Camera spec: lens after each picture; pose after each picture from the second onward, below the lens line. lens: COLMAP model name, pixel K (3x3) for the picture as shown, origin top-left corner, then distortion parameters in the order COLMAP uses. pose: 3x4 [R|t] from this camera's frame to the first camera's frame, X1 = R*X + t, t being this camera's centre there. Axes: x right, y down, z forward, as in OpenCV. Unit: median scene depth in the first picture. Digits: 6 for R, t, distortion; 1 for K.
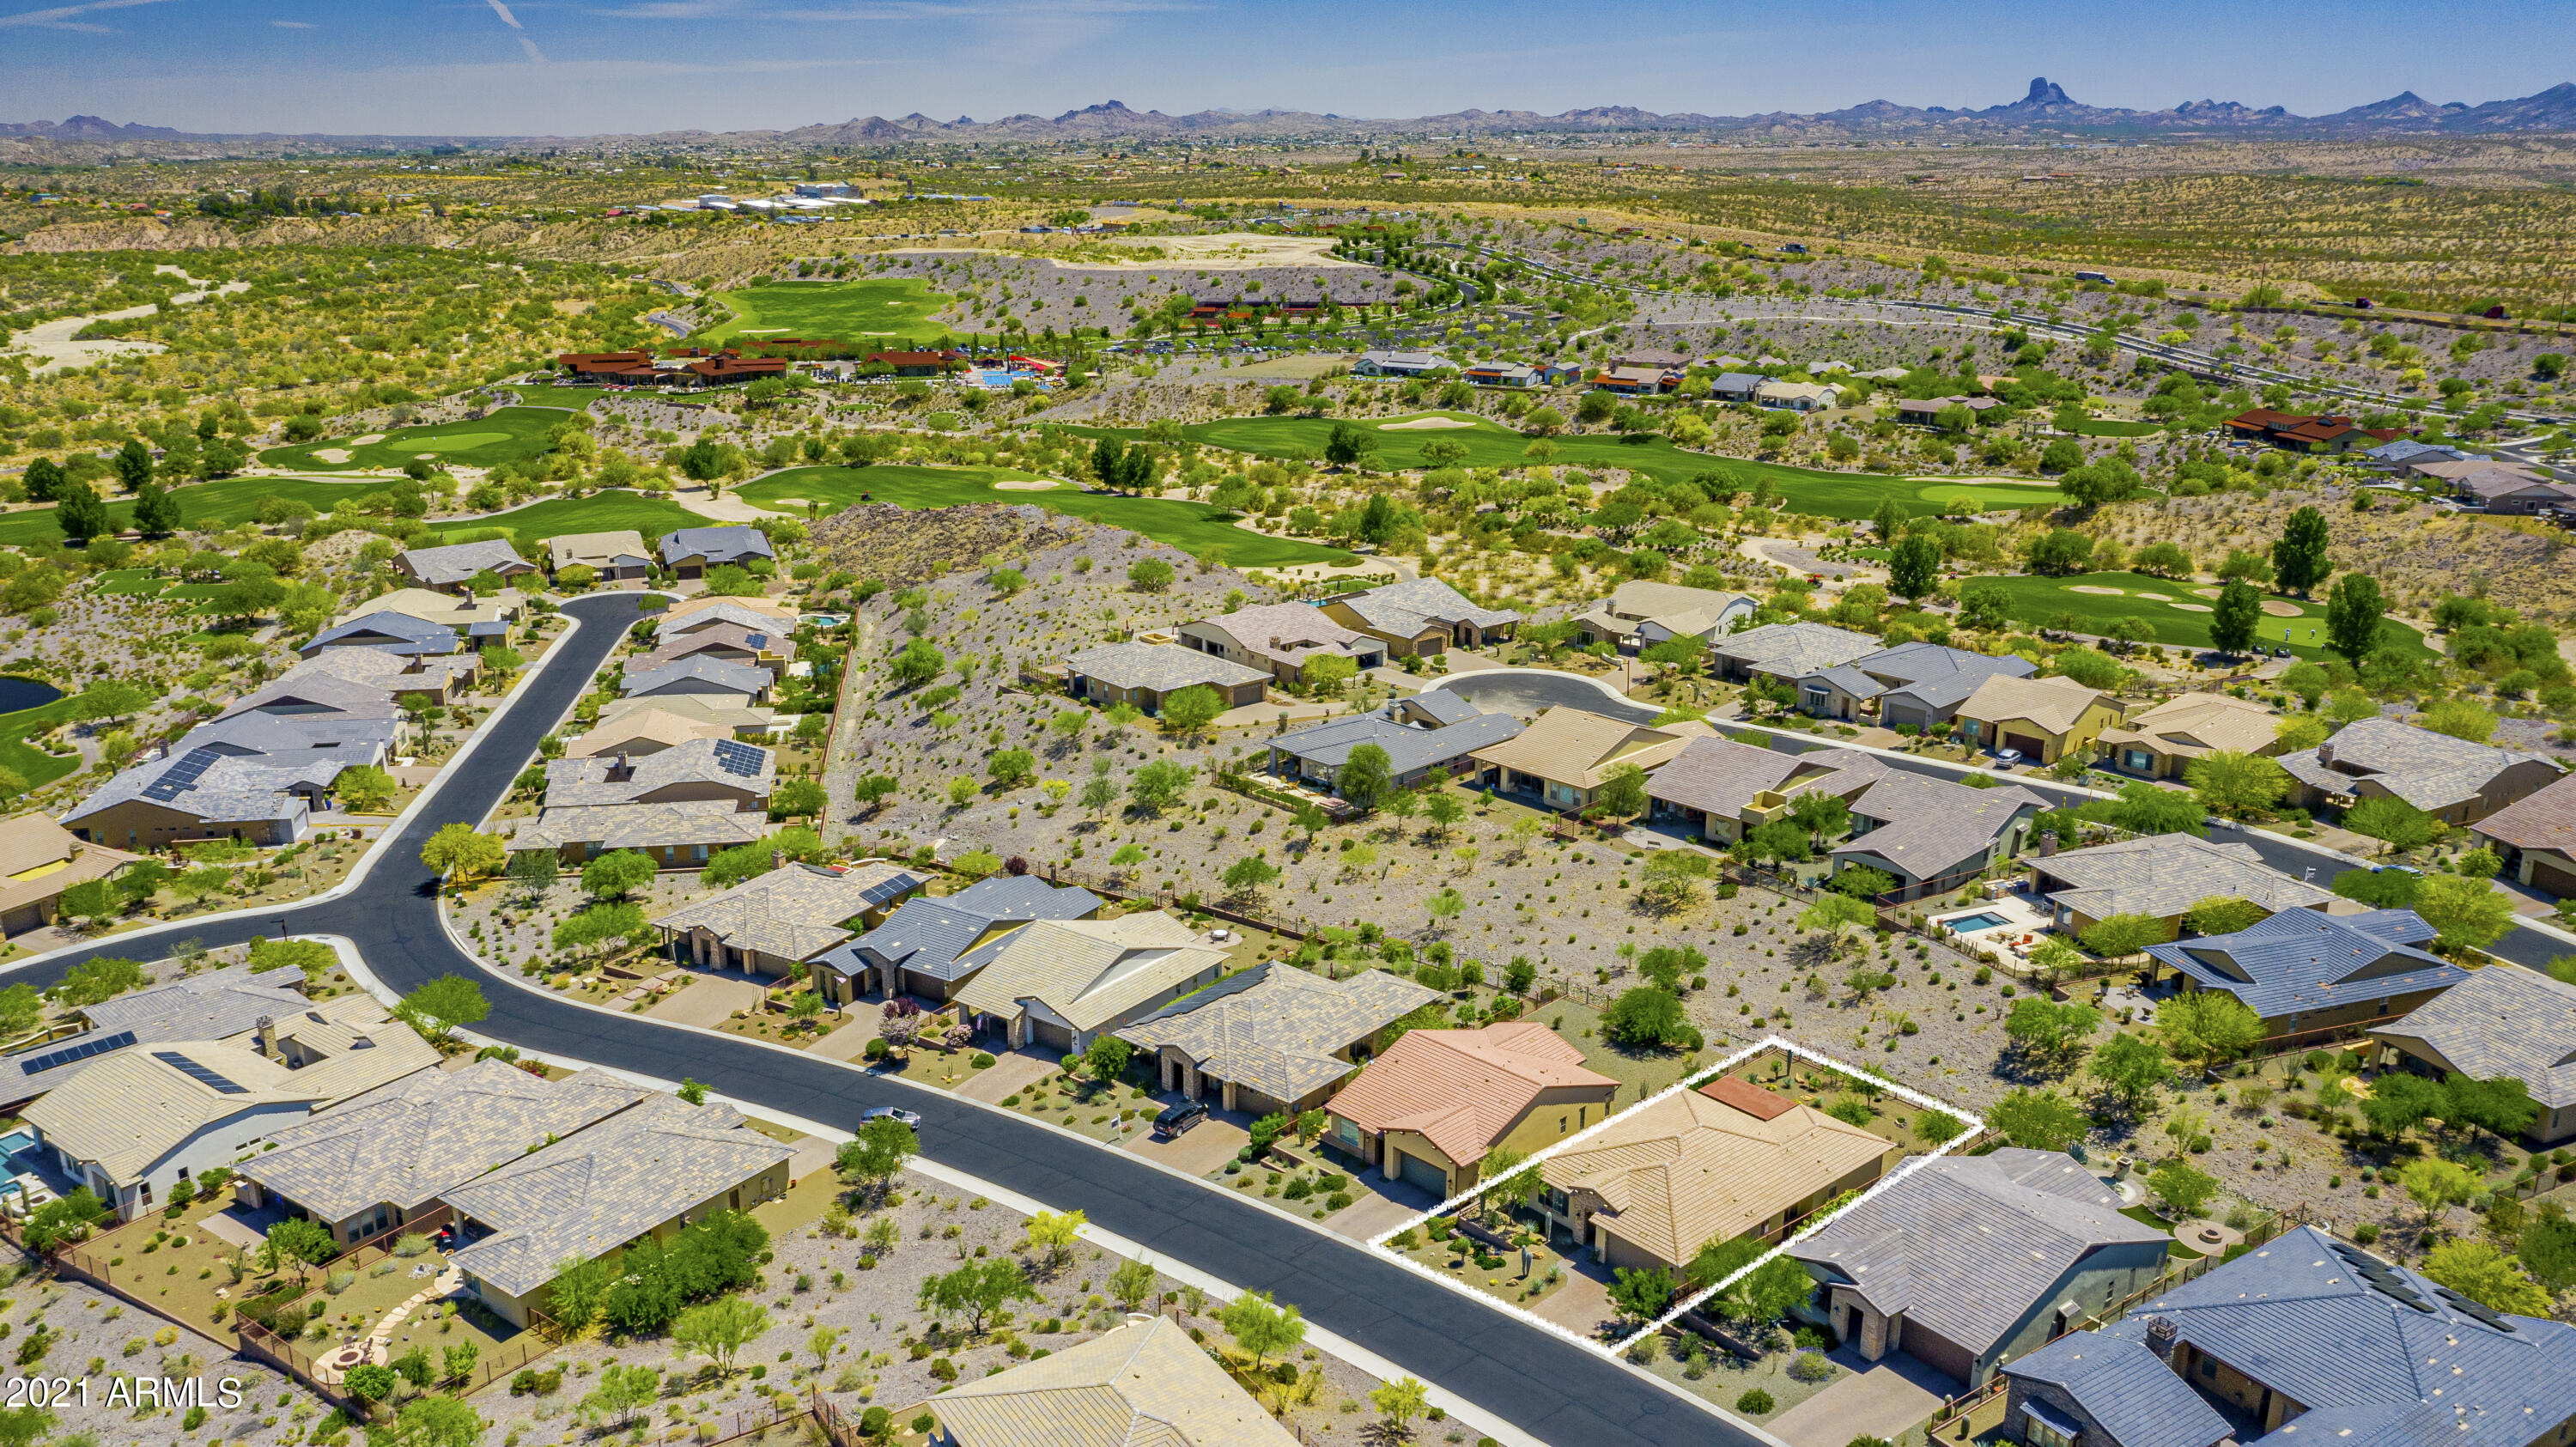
lens RADIAL K [[2017.2, 0, 1296.5], [0, 2017.2, 723.9], [0, 0, 1]] dist [-0.027892, 0.000414]
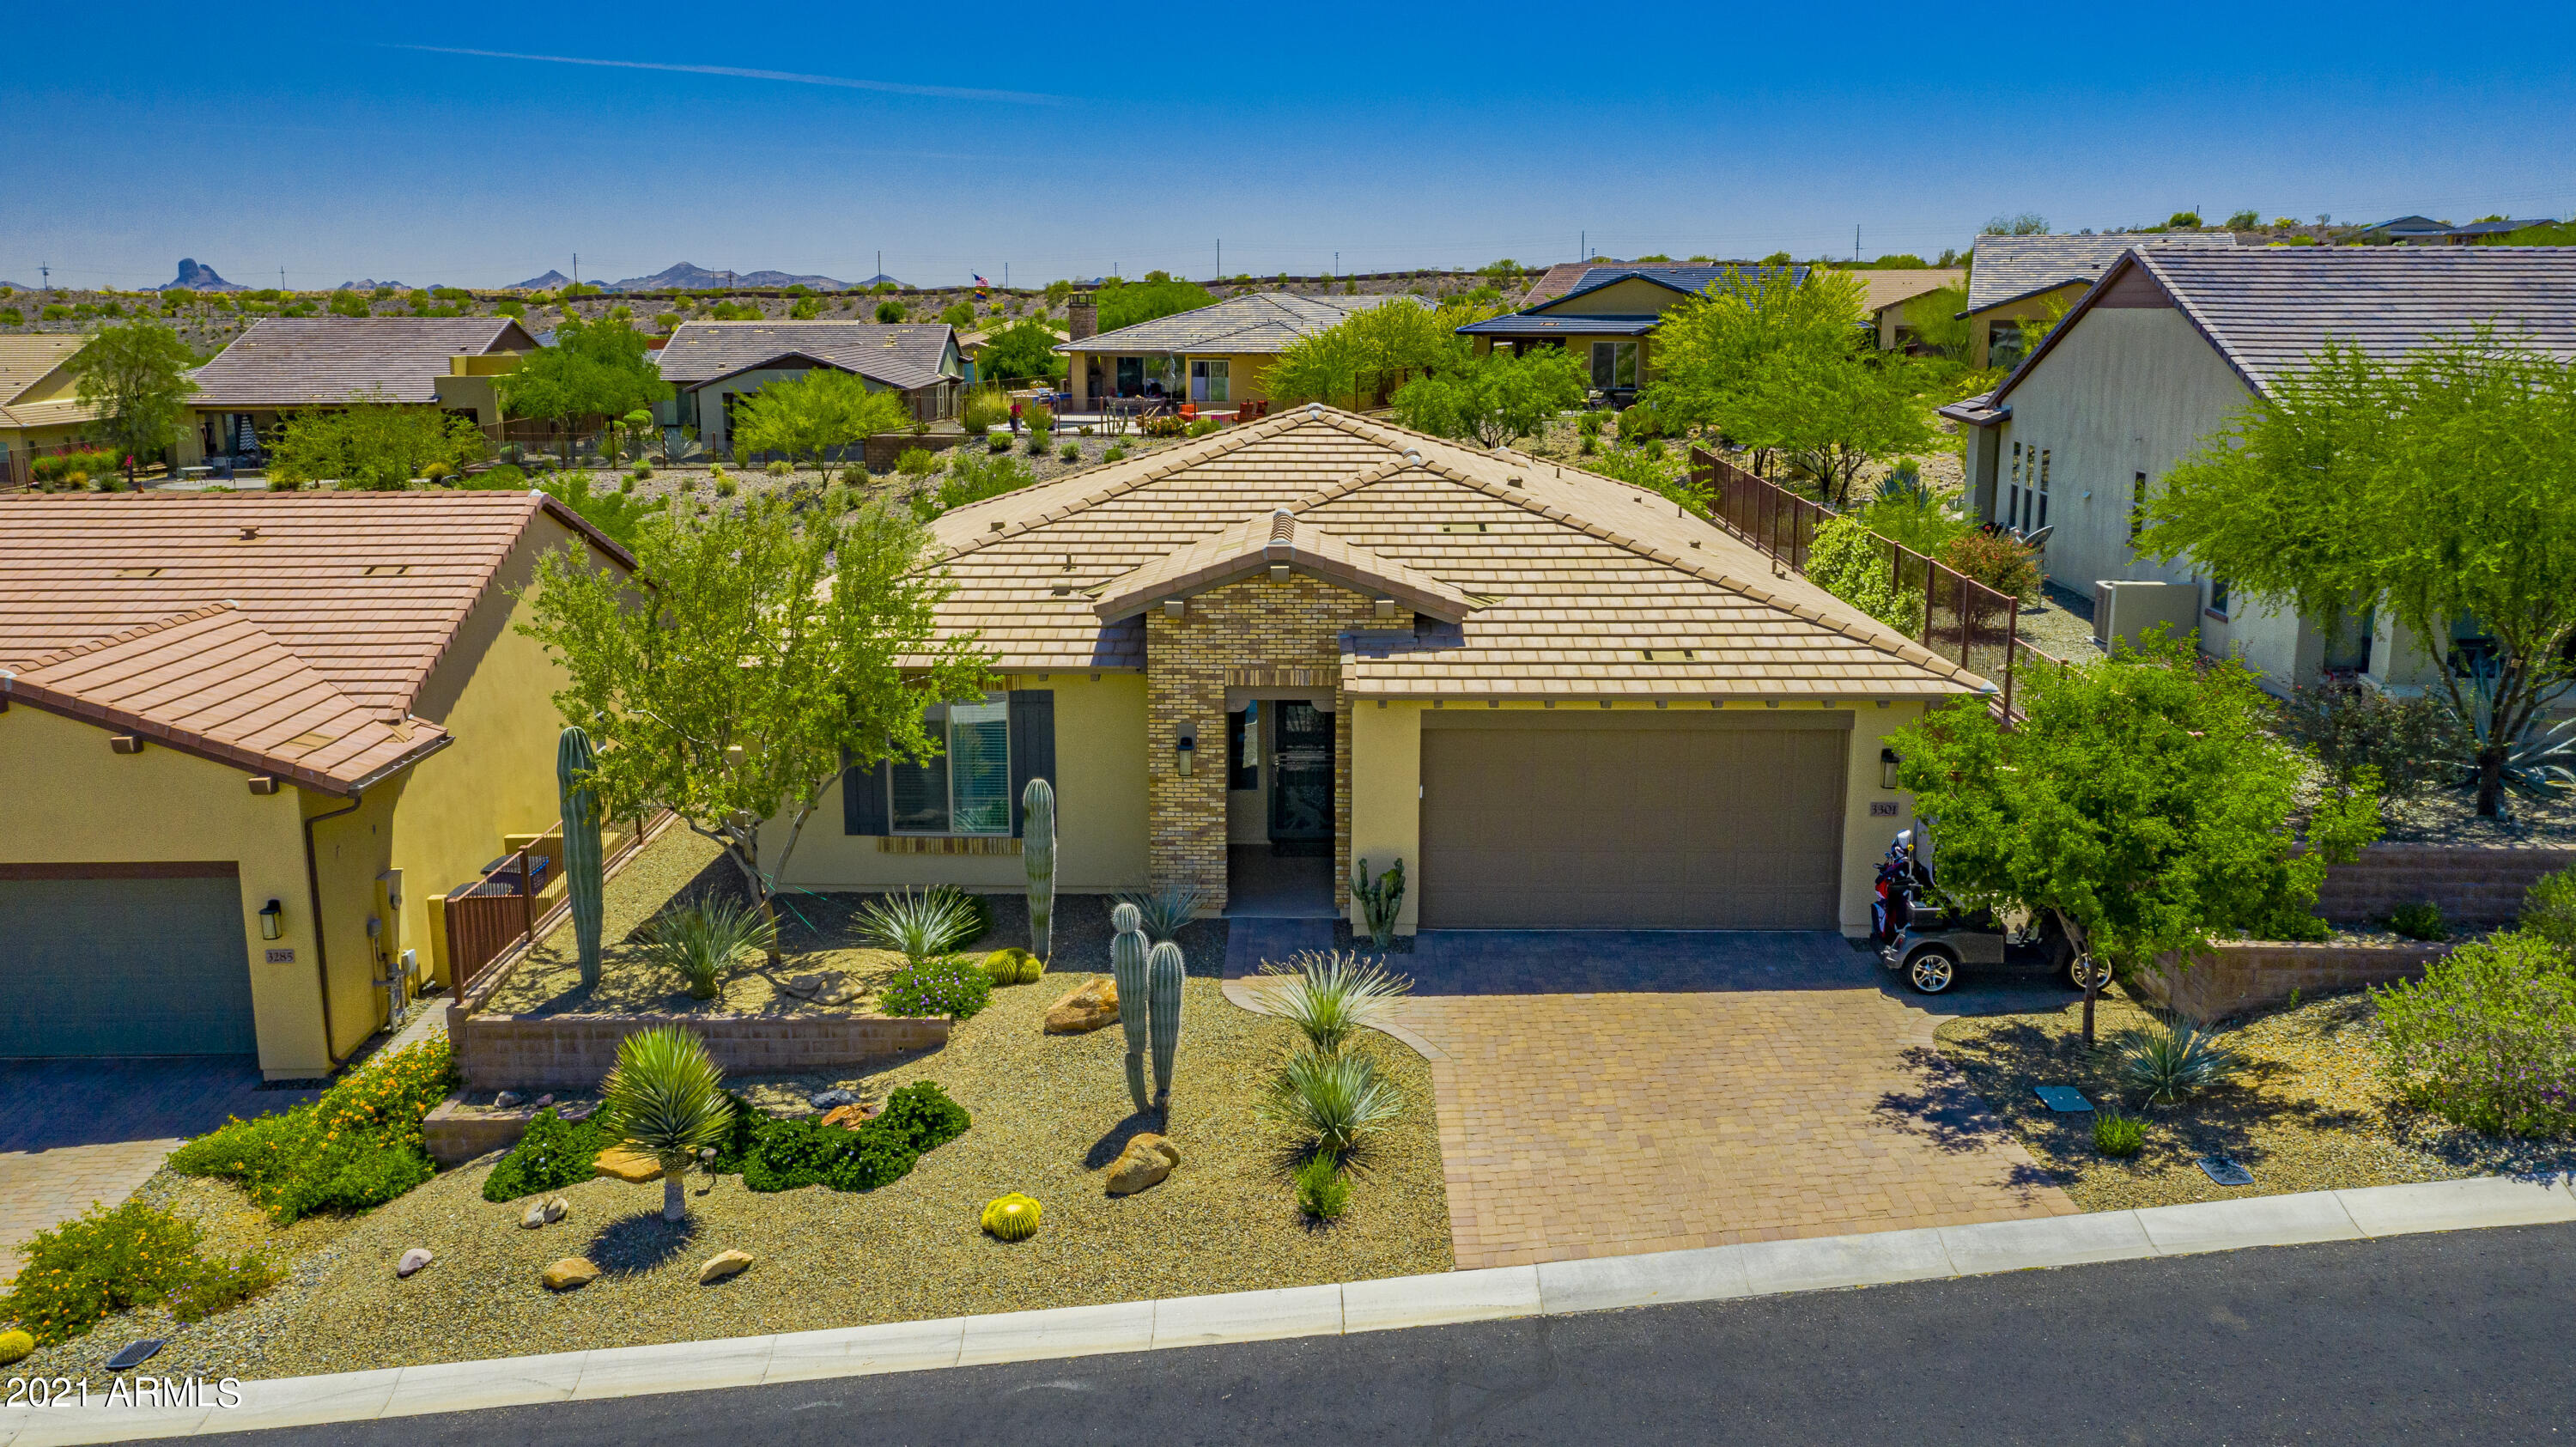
lens RADIAL K [[2017.2, 0, 1296.5], [0, 2017.2, 723.9], [0, 0, 1]] dist [-0.027892, 0.000414]
pose [[0.669933, -0.157395, 0.725546, 0.013241], [0.219984, 0.975466, 0.008488, 0.209248], [-0.709082, 0.153922, 0.688121, 0.748426]]
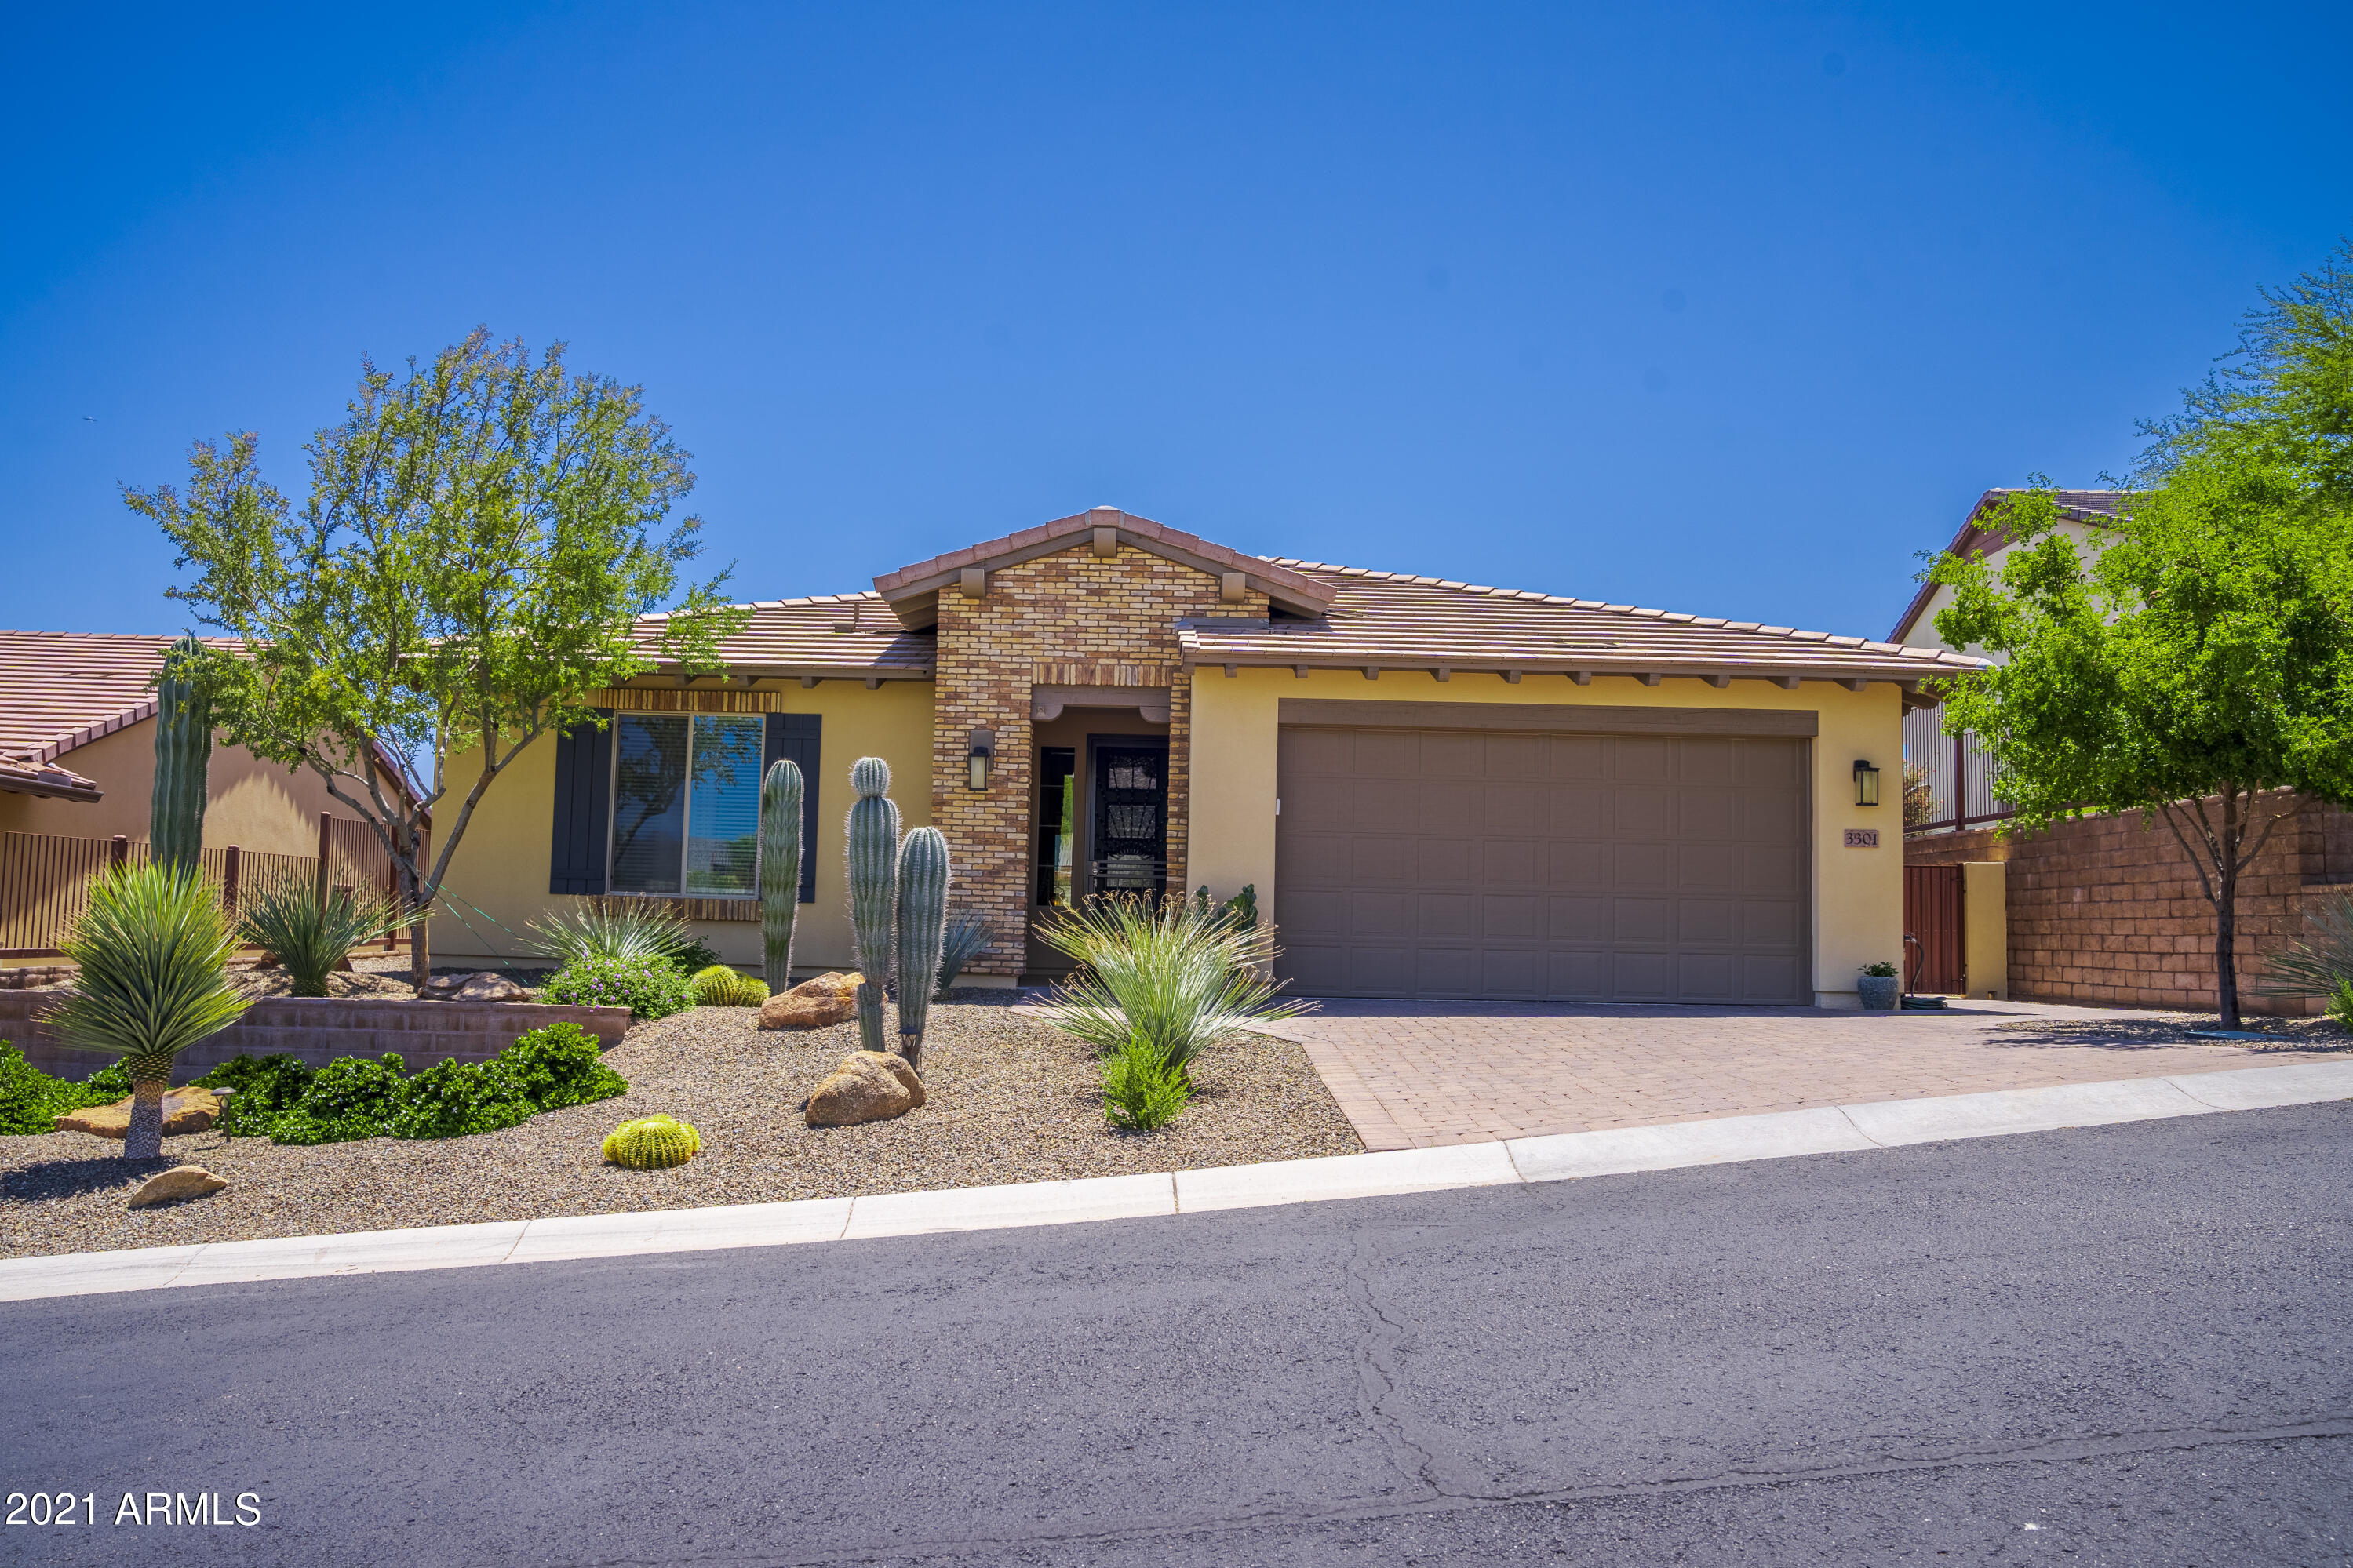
lens RADIAL K [[1818.4, 0, 1159.0], [0, 1818.4, 785.3], [0, 0, 1]] dist [-0.077565, 0.010501]
pose [[0.657558, 0.068509, 0.750282, 0.044350], [0.200918, 0.943846, -0.262271, 0.243420], [-0.726119, 0.323203, 0.606869, 0.787289]]
